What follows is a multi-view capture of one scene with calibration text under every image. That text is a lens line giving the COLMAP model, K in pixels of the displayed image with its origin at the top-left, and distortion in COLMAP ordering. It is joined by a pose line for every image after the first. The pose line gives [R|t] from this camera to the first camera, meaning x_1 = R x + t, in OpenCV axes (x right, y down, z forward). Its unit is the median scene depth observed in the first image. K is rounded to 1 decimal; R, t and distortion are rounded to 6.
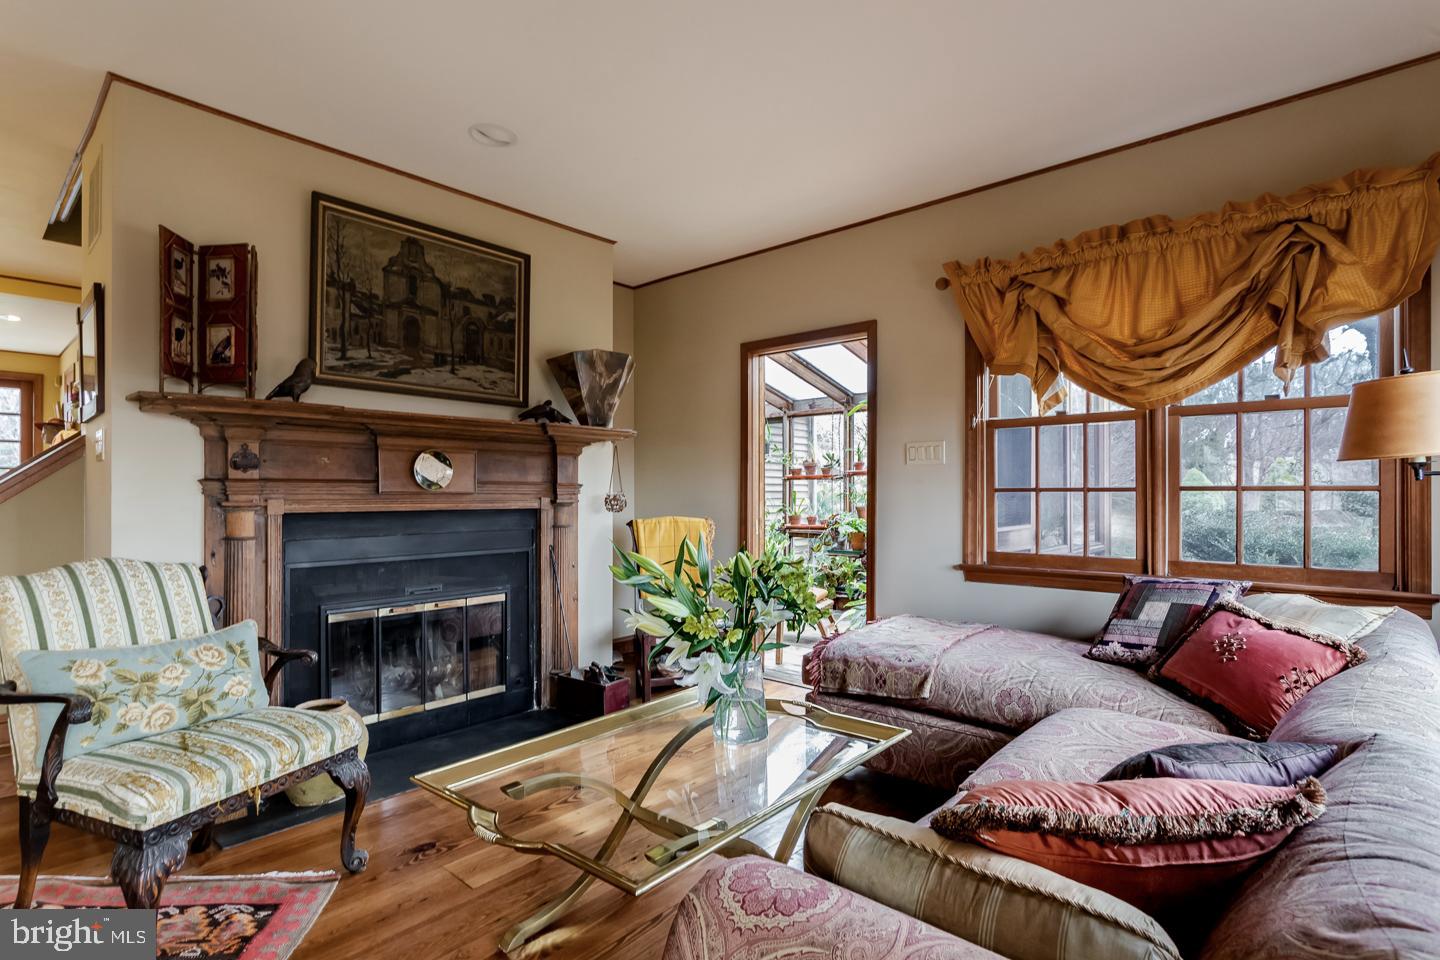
lens RADIAL K [[712.6, 0, 715.4], [0, 712.6, 480.9], [0, 0, 1]] dist [-0.019906, 0.001257]
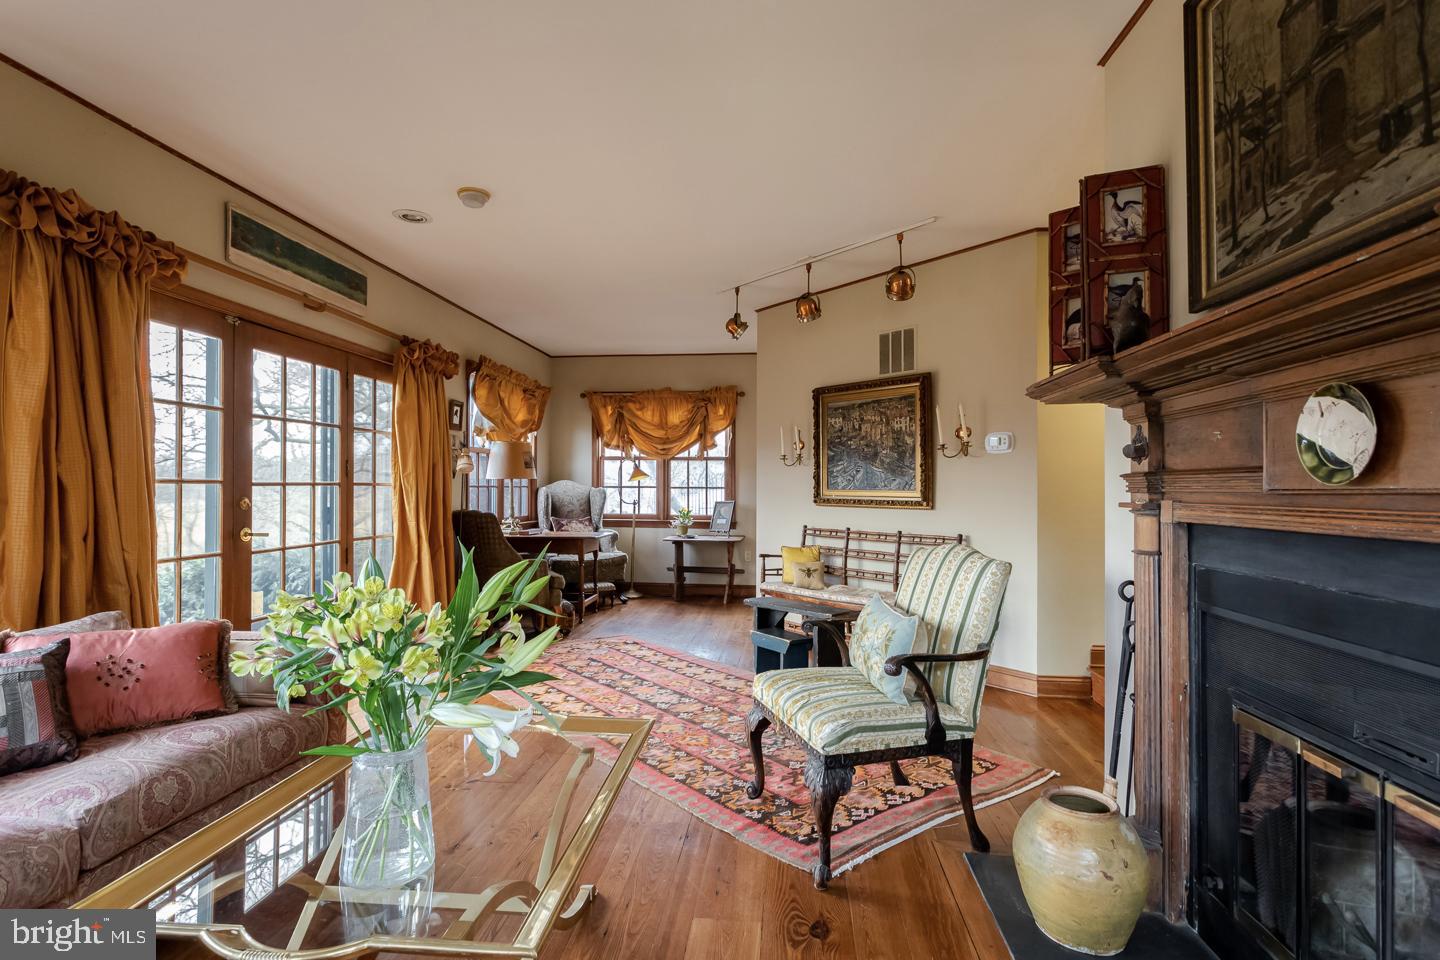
lens RADIAL K [[712.6, 0, 715.4], [0, 712.6, 480.9], [0, 0, 1]] dist [-0.019906, 0.001257]
pose [[-0.822207, -0.012803, -0.569045, 0.107209], [-0.001652, 0.999796, -0.020108, 0.019037], [0.569187, -0.015593, -0.822060, 1.178916]]
